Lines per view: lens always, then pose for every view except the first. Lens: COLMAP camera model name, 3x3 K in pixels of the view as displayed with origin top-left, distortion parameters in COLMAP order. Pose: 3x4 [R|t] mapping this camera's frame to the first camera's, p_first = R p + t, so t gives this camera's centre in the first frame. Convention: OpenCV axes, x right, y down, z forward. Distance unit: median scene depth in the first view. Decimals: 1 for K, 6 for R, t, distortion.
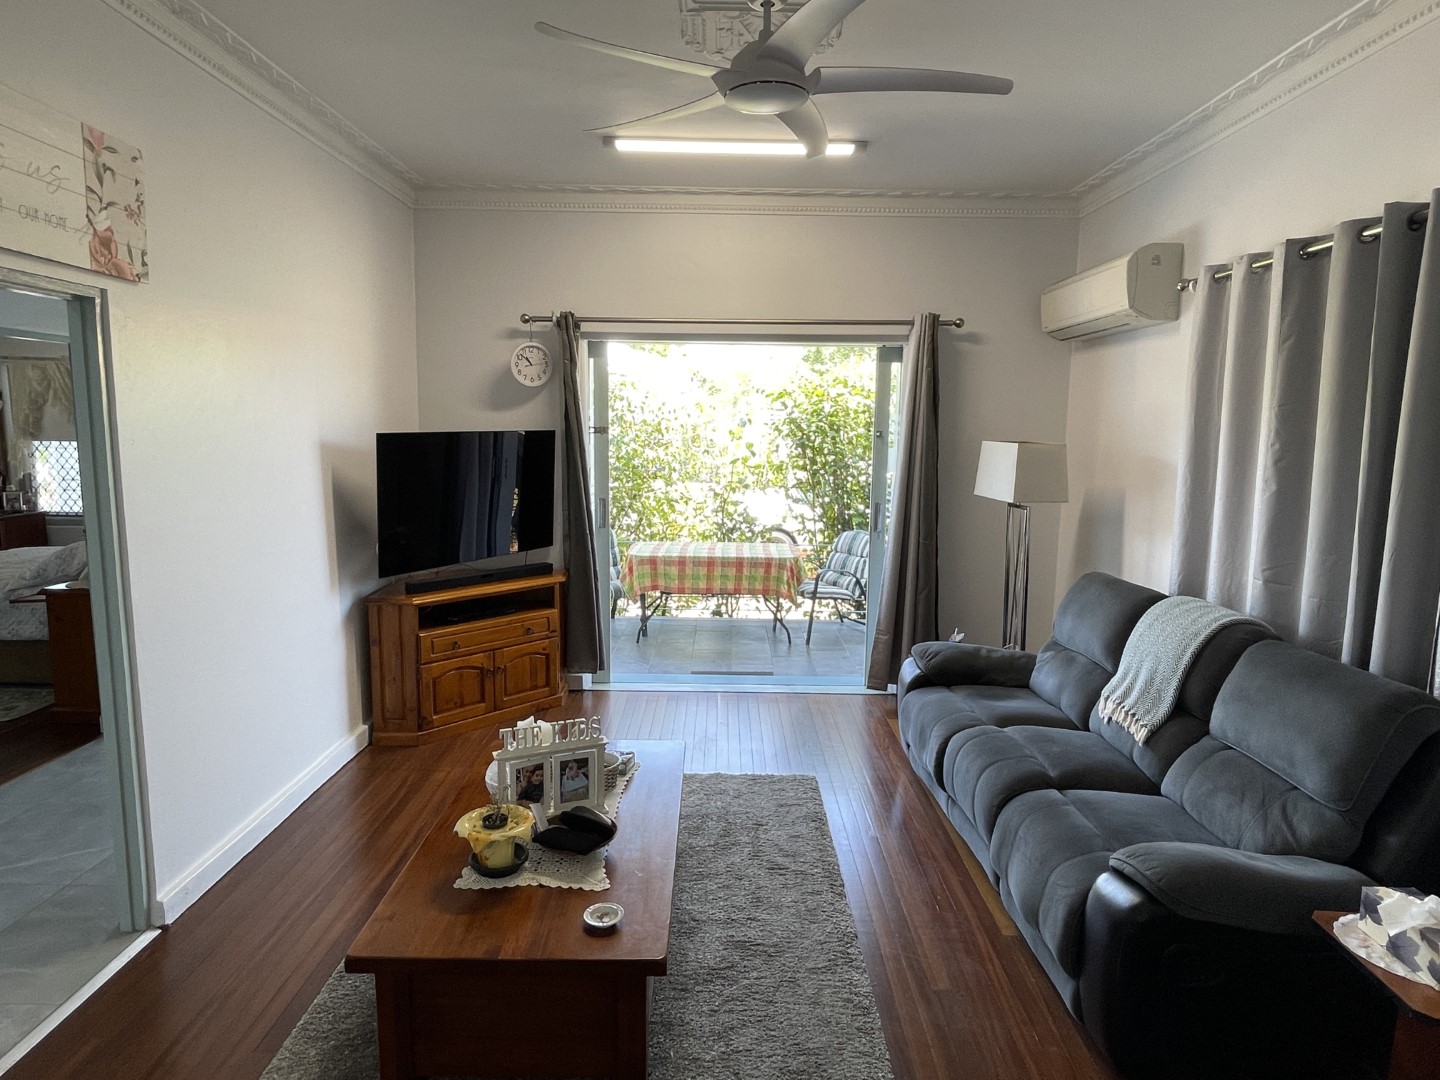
lens RADIAL K [[853.1, 0, 712.4], [0, 853.1, 542.7], [0, 0, 1]] dist [-0.003706, -0.000089]
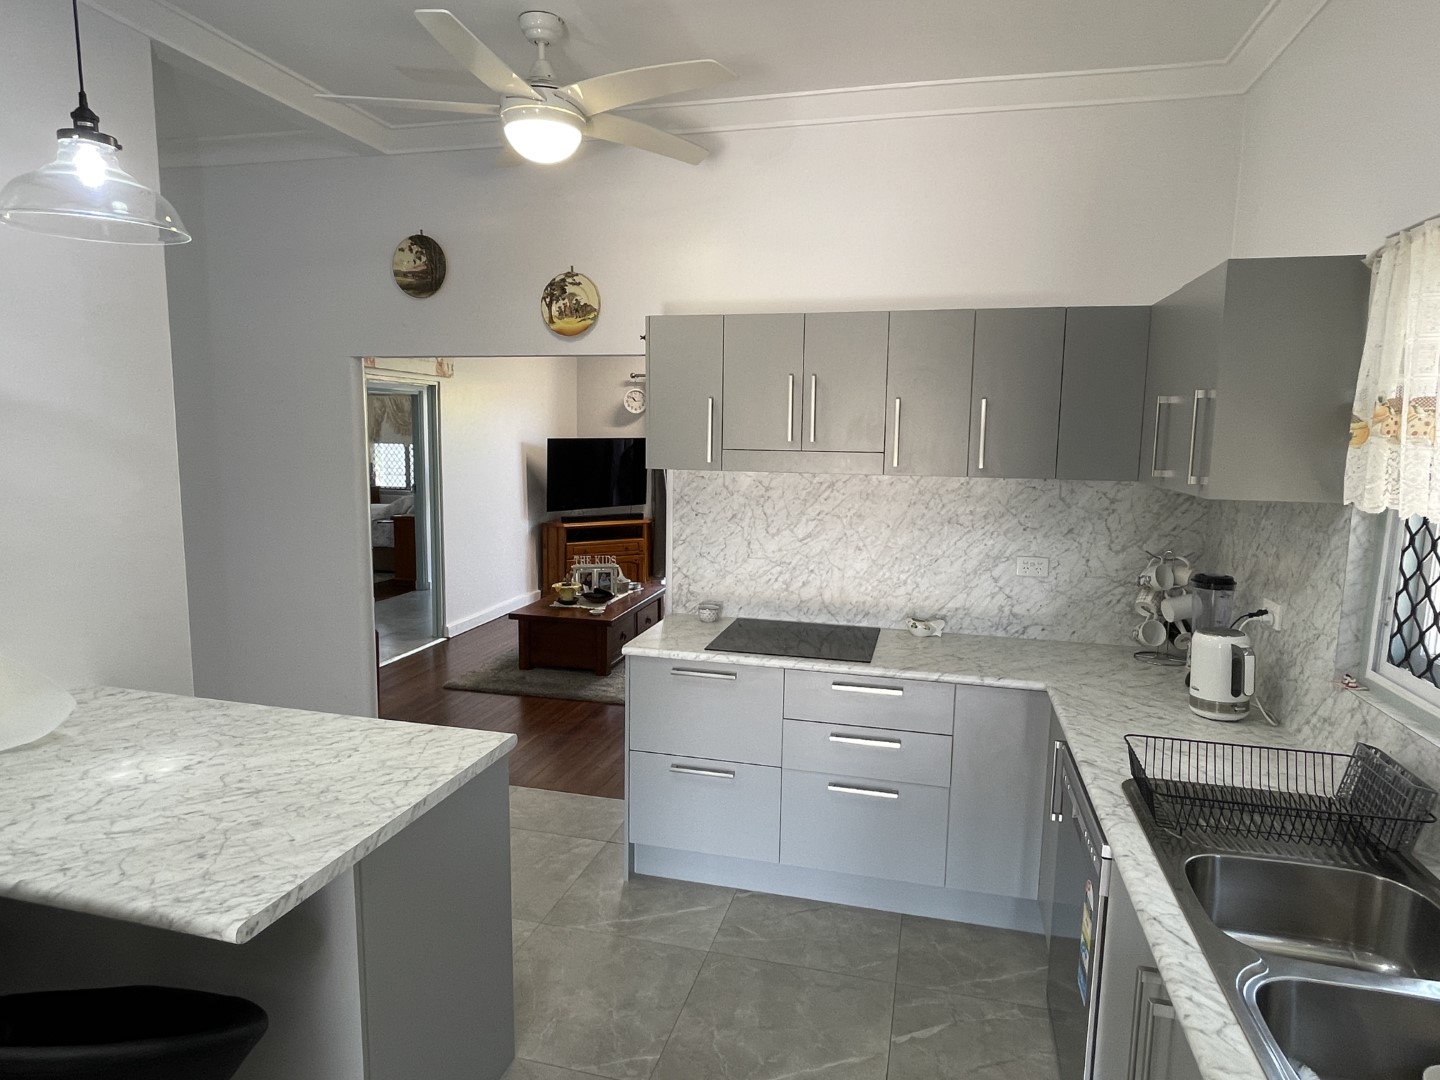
lens RADIAL K [[853.1, 0, 726.0], [0, 853.1, 532.4], [0, 0, 1]] dist [-0.003706, -0.000089]
pose [[0.972827, 0.029366, -0.229664, 0.447438], [-0.035036, 0.999173, -0.020647, 0.110643], [0.228867, 0.028132, 0.973051, -0.788732]]
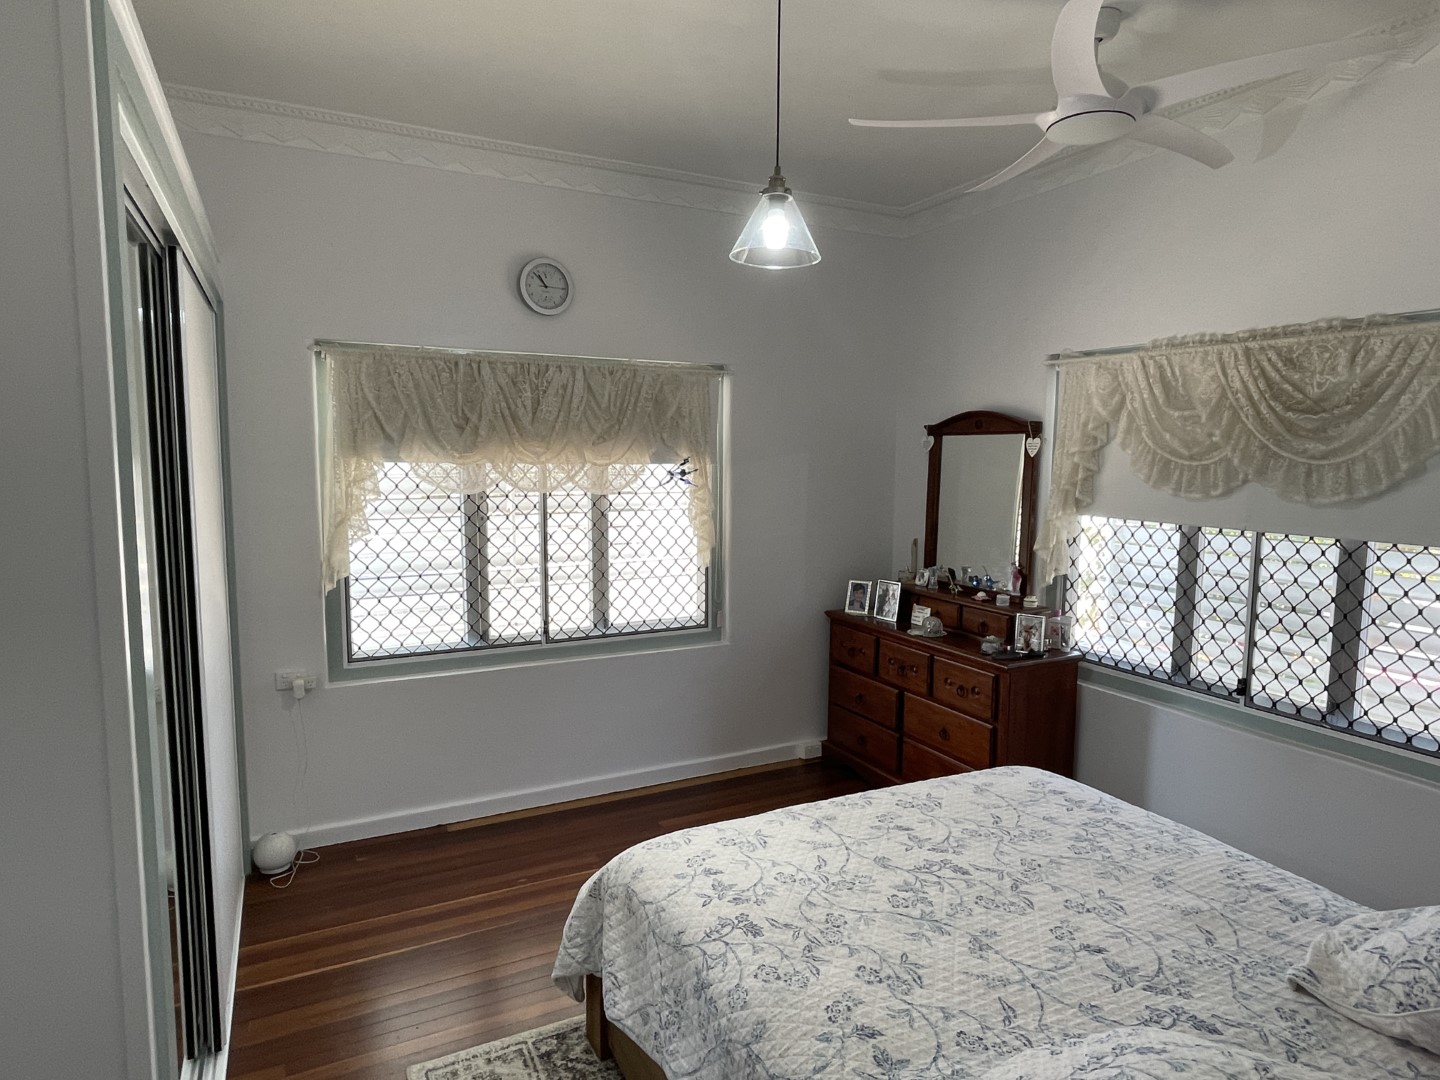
lens RADIAL K [[853.1, 0, 724.0], [0, 853.1, 541.3], [0, 0, 1]] dist [-0.003706, -0.000089]
pose [[0.468189, 0.083145, -0.879708, -0.730916], [-0.126818, 0.991579, 0.026224, -0.148334], [0.874480, 0.099285, 0.474791, 0.936866]]
